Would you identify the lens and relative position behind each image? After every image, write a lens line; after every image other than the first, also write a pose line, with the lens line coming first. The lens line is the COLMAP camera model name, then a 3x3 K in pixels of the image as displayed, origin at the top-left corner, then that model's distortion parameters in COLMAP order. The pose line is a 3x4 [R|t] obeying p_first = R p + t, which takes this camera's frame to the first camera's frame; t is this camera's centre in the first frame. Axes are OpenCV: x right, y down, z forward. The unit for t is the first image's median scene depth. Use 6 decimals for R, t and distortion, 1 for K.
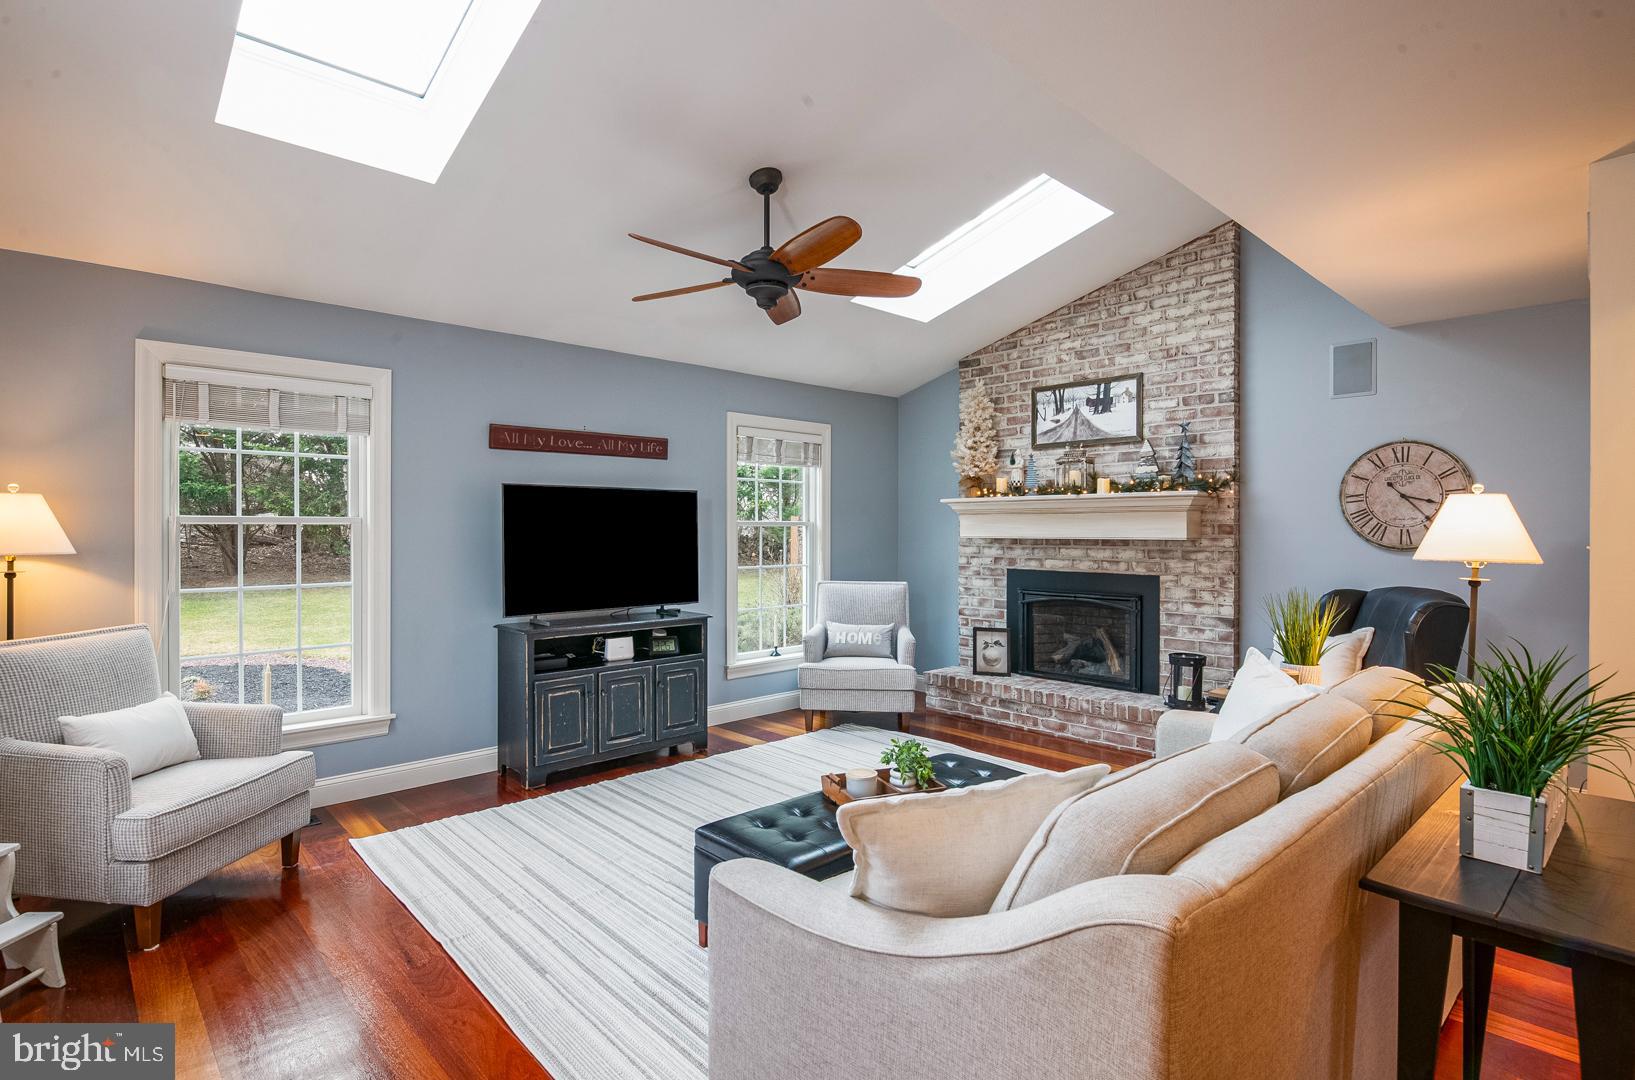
lens RADIAL K [[793.8, 0, 805.2], [0, 793.8, 534.4], [0, 0, 1]] dist [-0.004605, -0.000646]
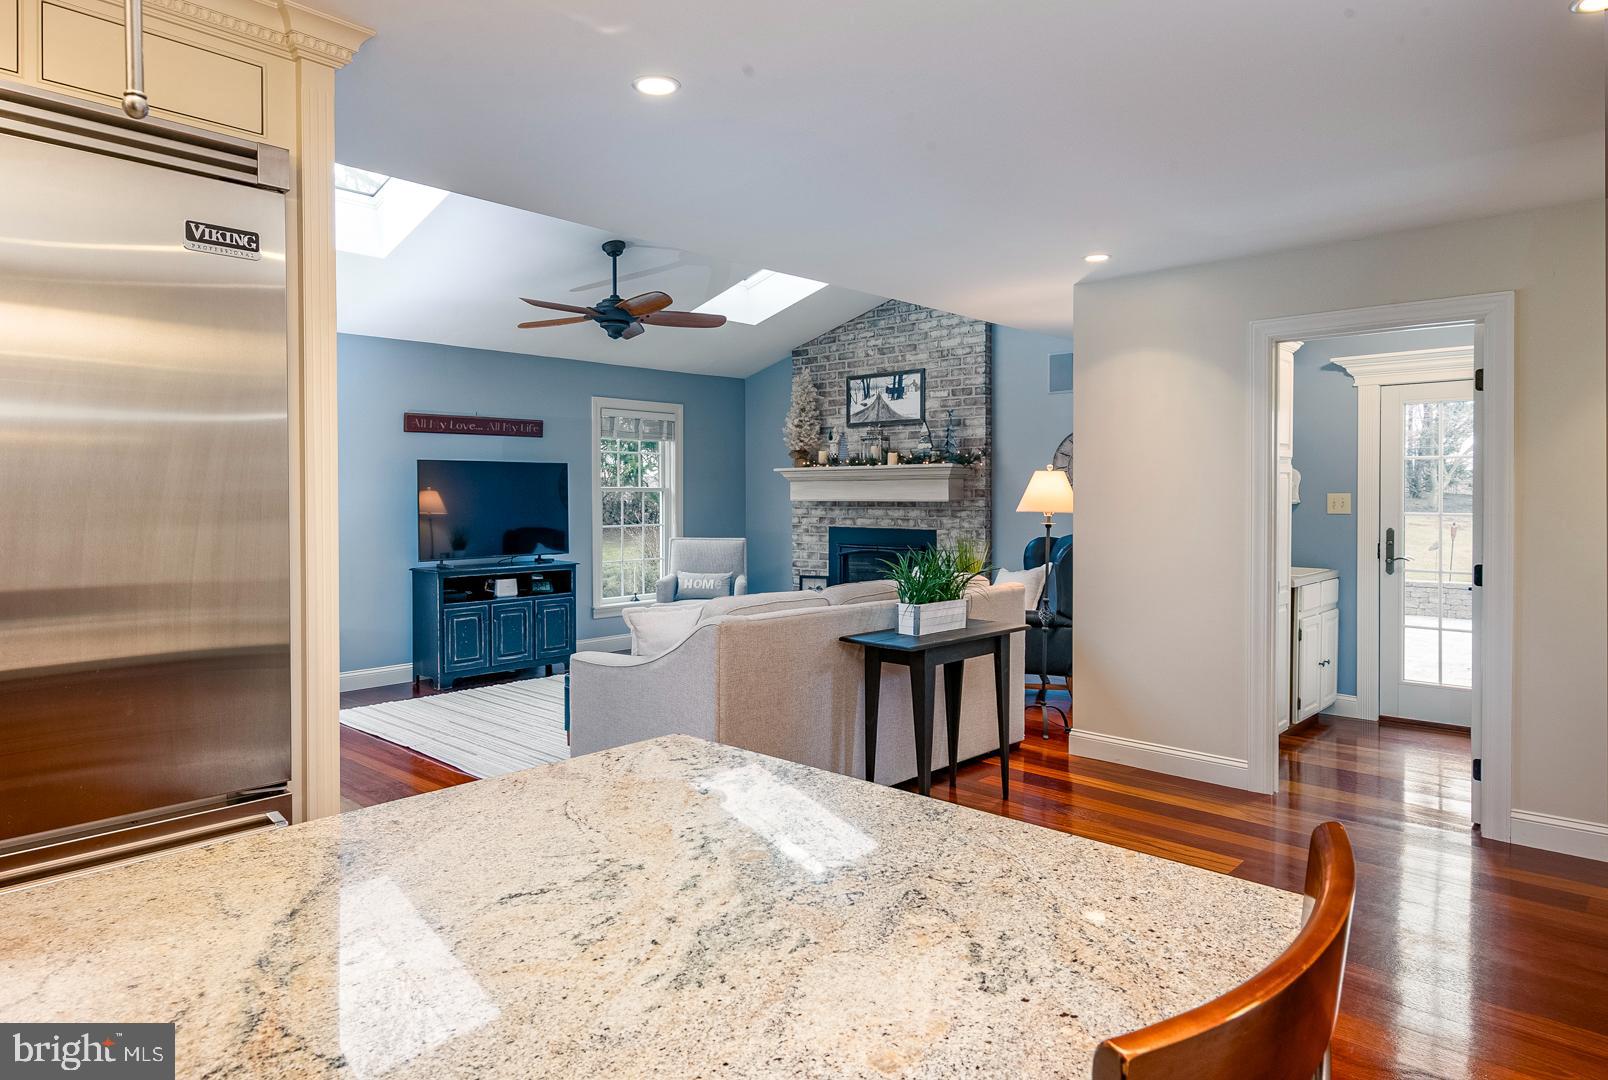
lens RADIAL K [[959.6, 0, 749.7], [0, 959.6, 512.5], [0, 0, 1]] dist [-0.001402, 0.000615]
pose [[0.998859, -0.003811, 0.047610, 0.074975], [0.003244, 0.999923, 0.011991, 0.004890], [-0.047652, -0.011823, 0.998794, -0.498091]]
